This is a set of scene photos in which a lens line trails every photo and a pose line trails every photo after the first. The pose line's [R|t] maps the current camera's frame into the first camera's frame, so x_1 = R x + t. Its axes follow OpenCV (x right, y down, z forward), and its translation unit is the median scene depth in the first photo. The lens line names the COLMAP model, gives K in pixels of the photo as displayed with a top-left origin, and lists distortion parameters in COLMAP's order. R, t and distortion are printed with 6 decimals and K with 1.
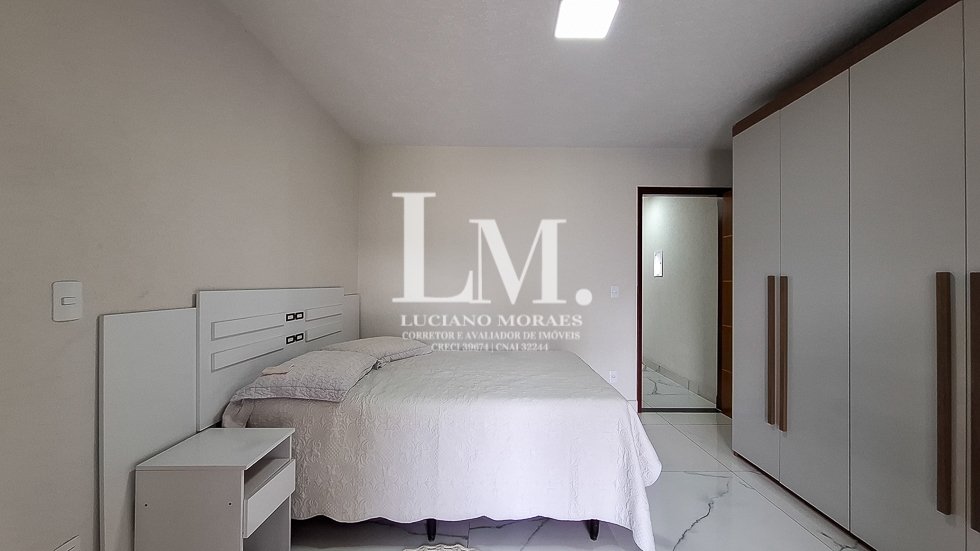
lens RADIAL K [[390.5, 0, 496.3], [0, 390.5, 280.0], [0, 0, 1]] dist [-0.008817, 0.006288]
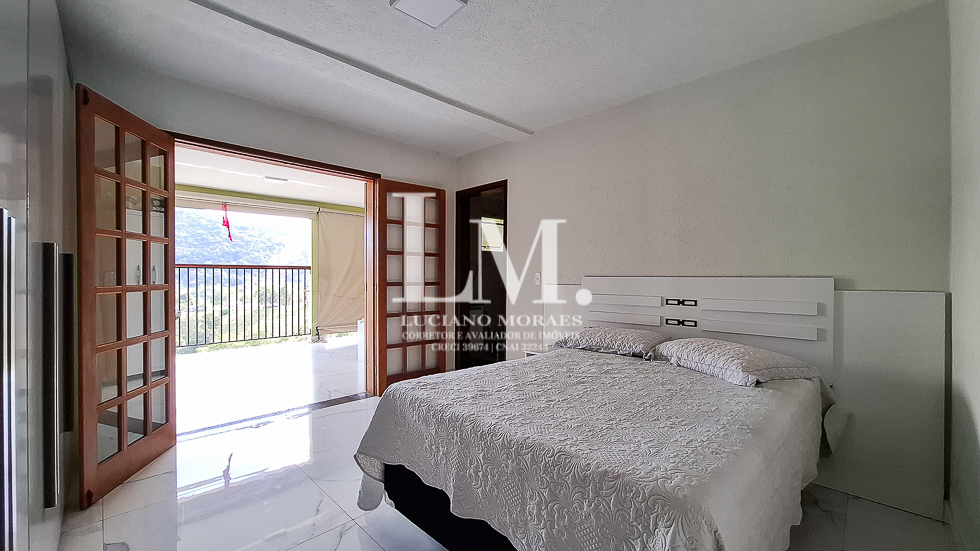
lens RADIAL K [[390.5, 0, 496.3], [0, 390.5, 280.0], [0, 0, 1]] dist [-0.008817, 0.006288]
pose [[-0.717787, 0.004461, -0.696248, 0.898836], [0.003466, 0.999990, 0.002834, 0.028510], [0.696254, -0.000379, -0.717795, 1.962448]]
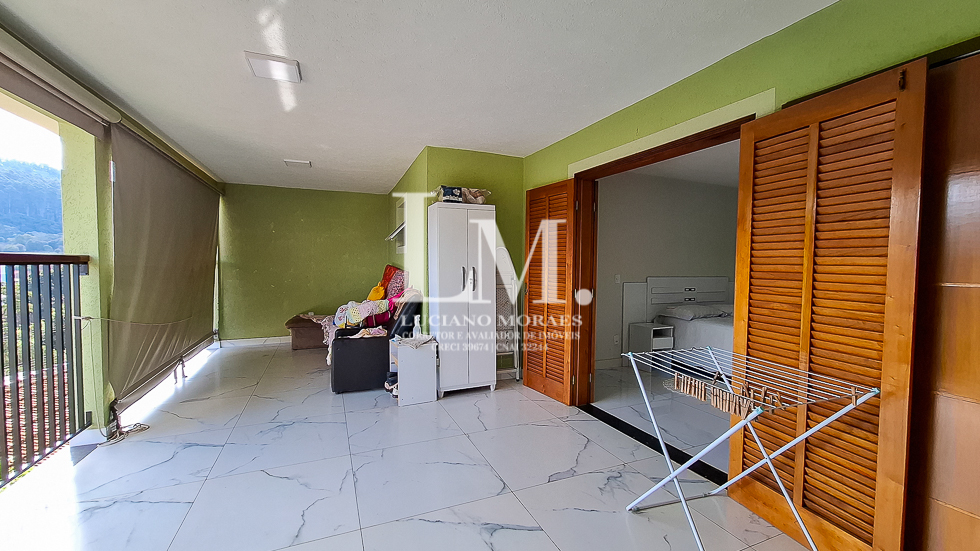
lens RADIAL K [[394.3, 0, 491.0], [0, 394.3, 279.6], [0, 0, 1]] dist [-0.001677, -0.000060]
pose [[0.379888, 0.045220, -0.923927, 1.598794], [-0.004998, 0.998890, 0.046834, -0.094048], [0.925019, -0.013174, 0.379692, -1.303997]]
